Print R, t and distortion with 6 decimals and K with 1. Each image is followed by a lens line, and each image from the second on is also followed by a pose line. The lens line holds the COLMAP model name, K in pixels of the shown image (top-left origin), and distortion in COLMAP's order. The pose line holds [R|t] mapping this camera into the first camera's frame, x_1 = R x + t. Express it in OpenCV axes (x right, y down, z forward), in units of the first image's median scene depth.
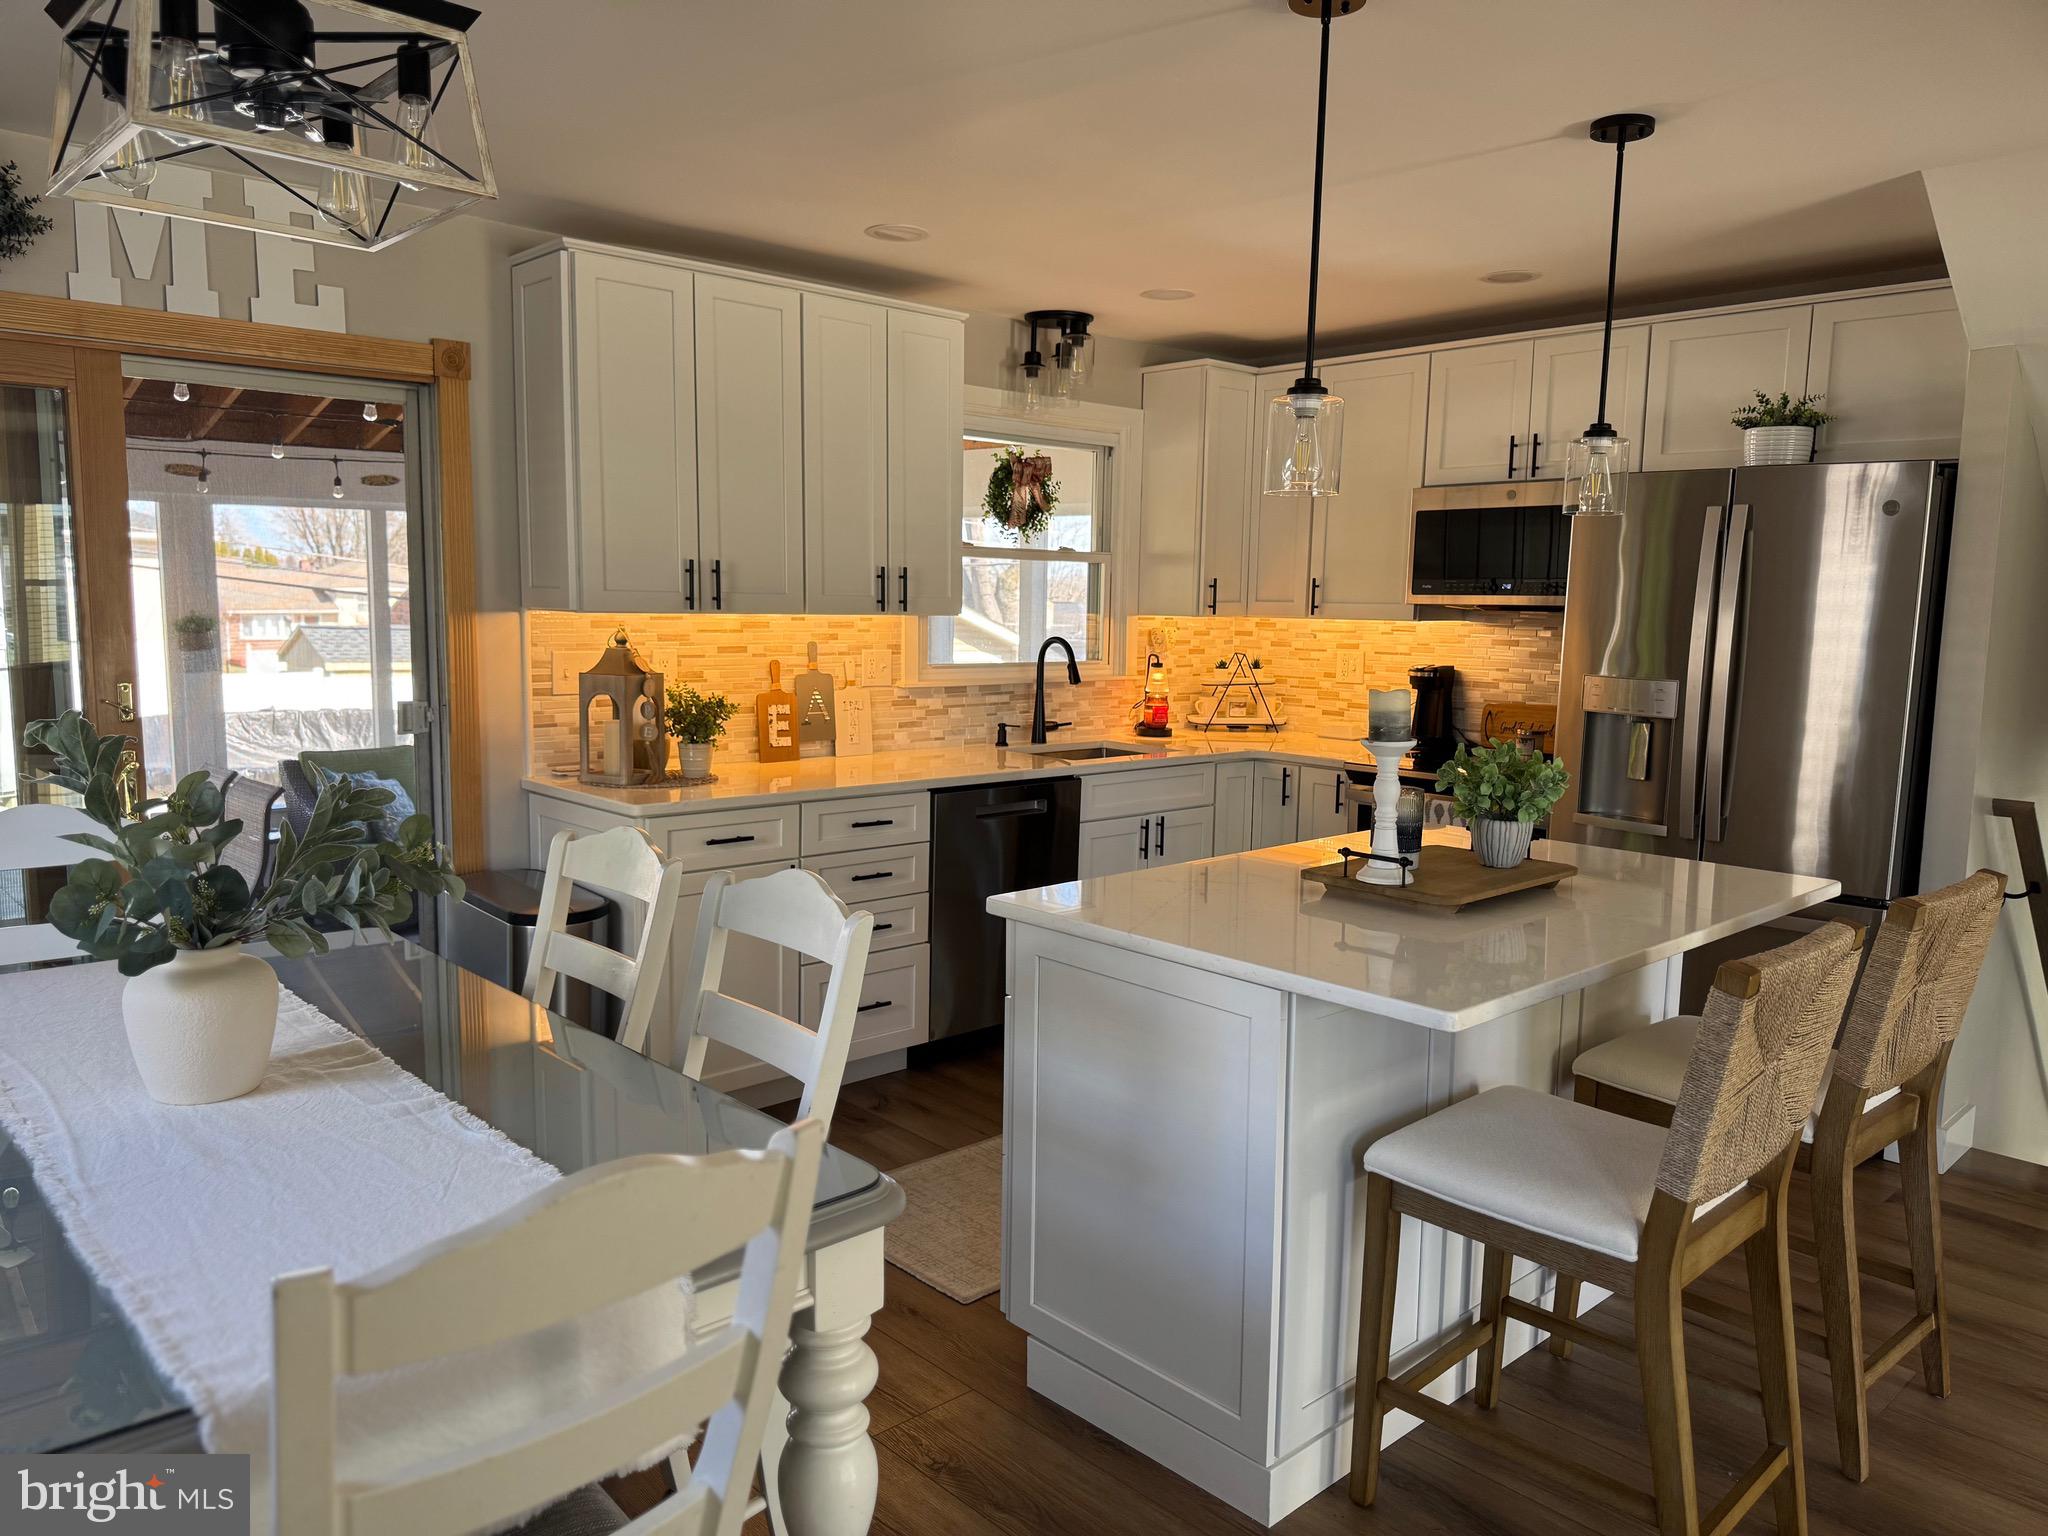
lens RADIAL K [[1448.4, 0, 1033.3], [0, 1448.4, 780.6], [0, 0, 1]] dist [0.043619, -0.056472]
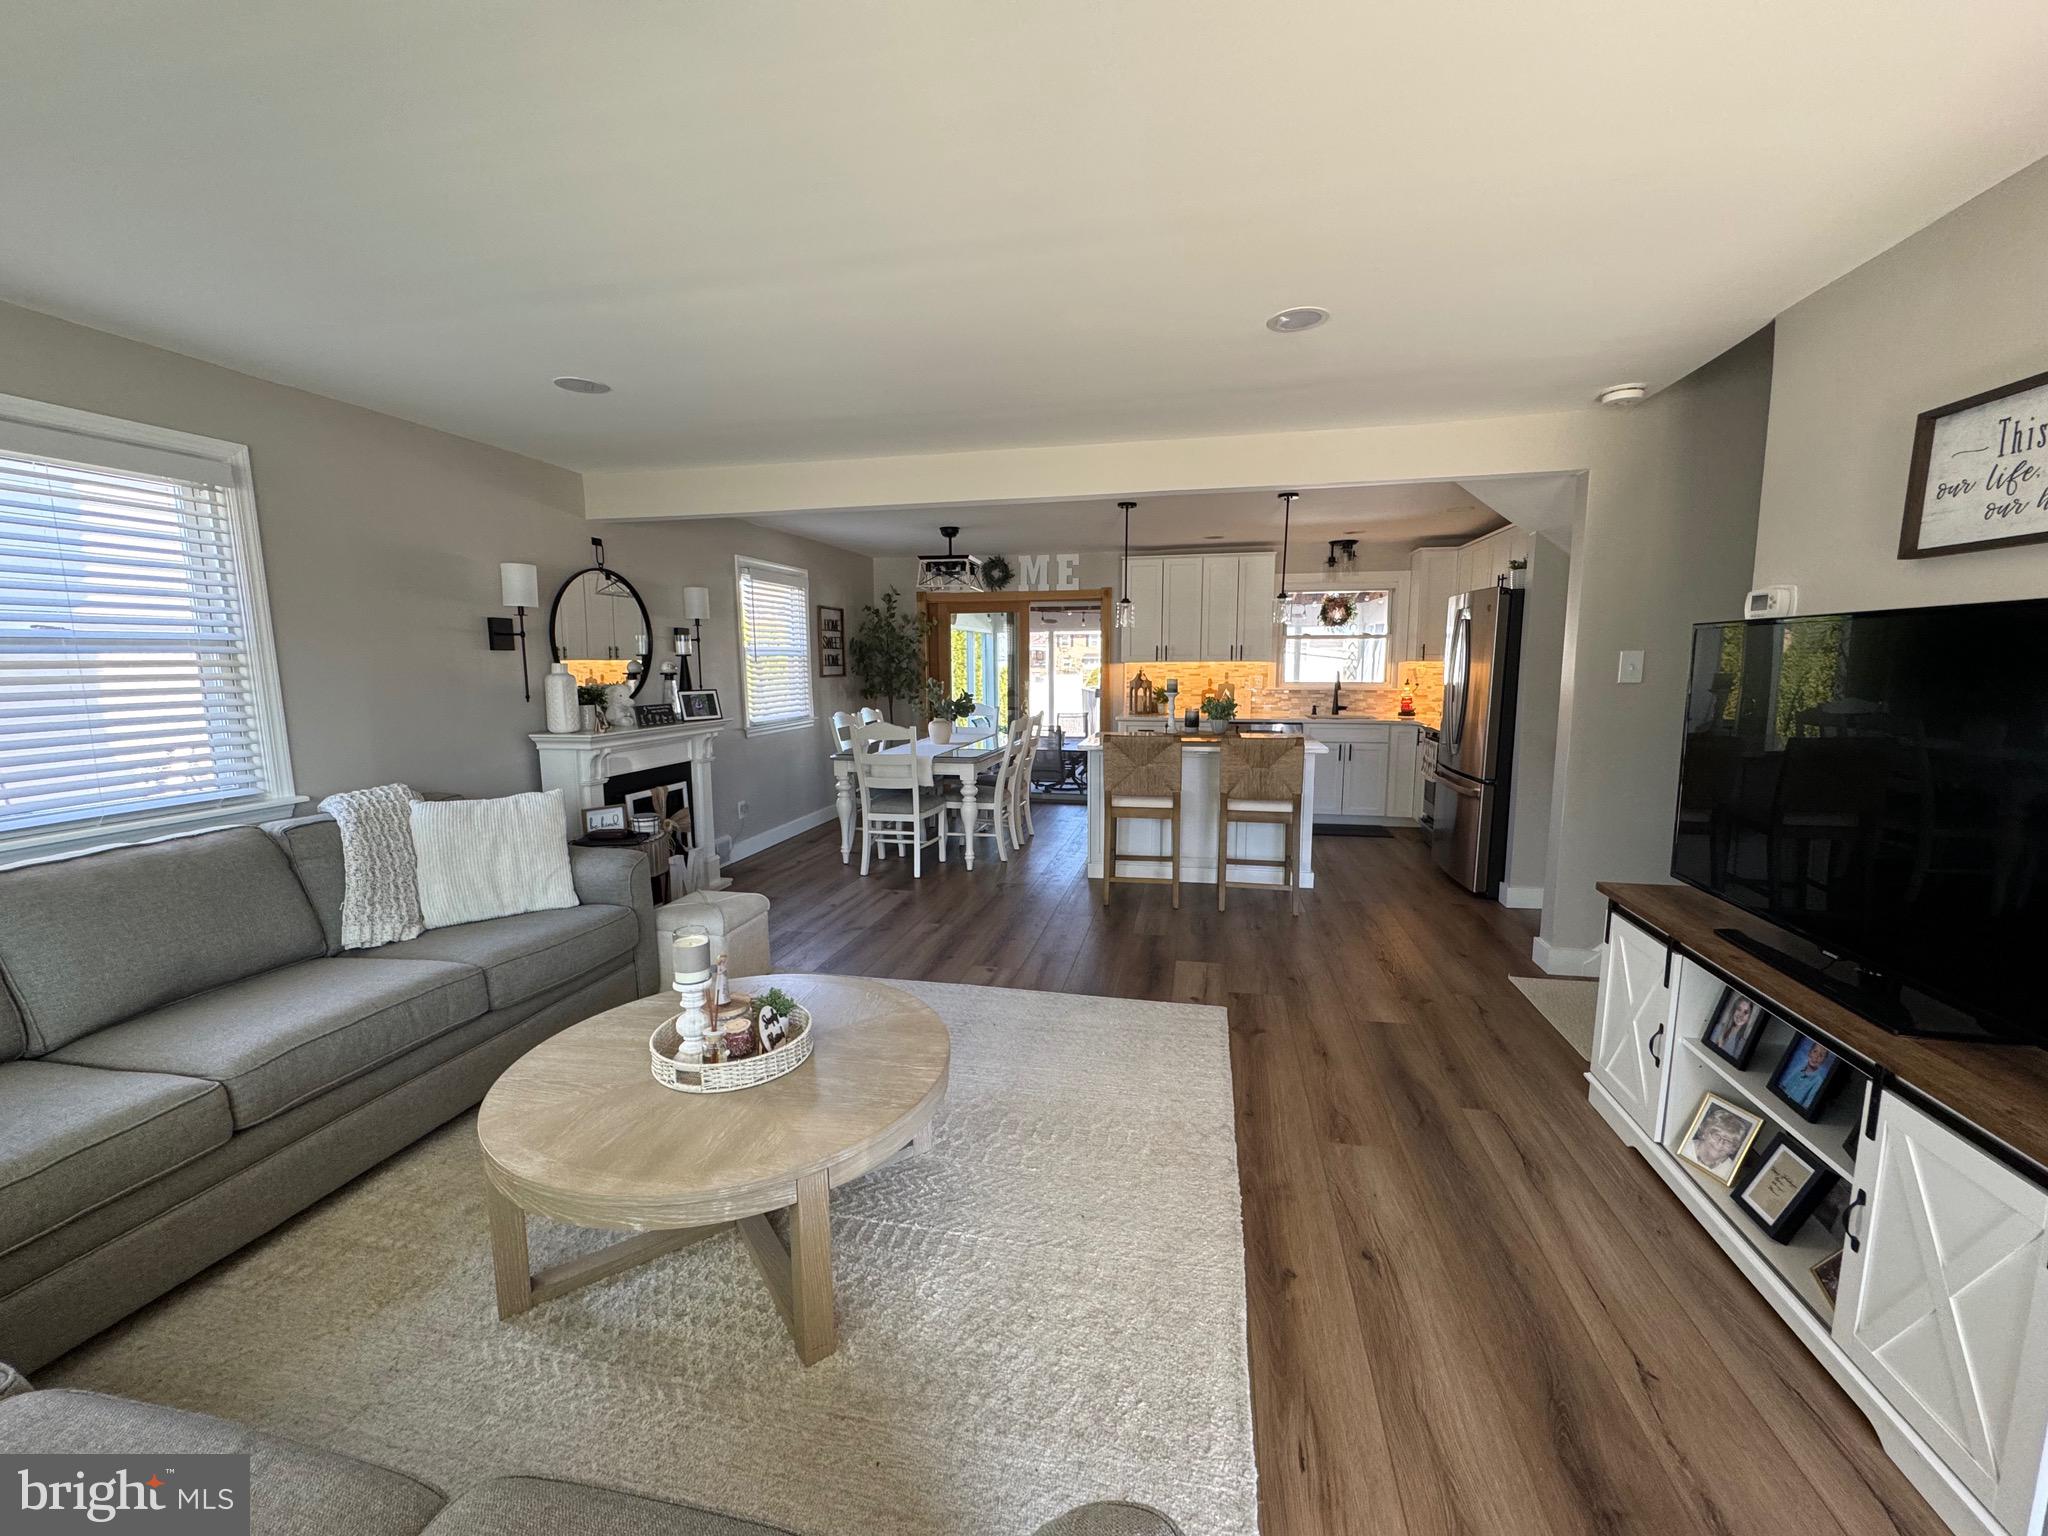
lens RADIAL K [[818.1, 0, 1030.0], [0, 818.1, 760.3], [0, 0, 1]] dist [-0.003887, 0.000849]
pose [[0.579510, 0.081108, -0.810919, 1.207630], [-0.088982, 0.995384, 0.035968, 0.067958], [0.810093, 0.051313, 0.584052, -0.318388]]
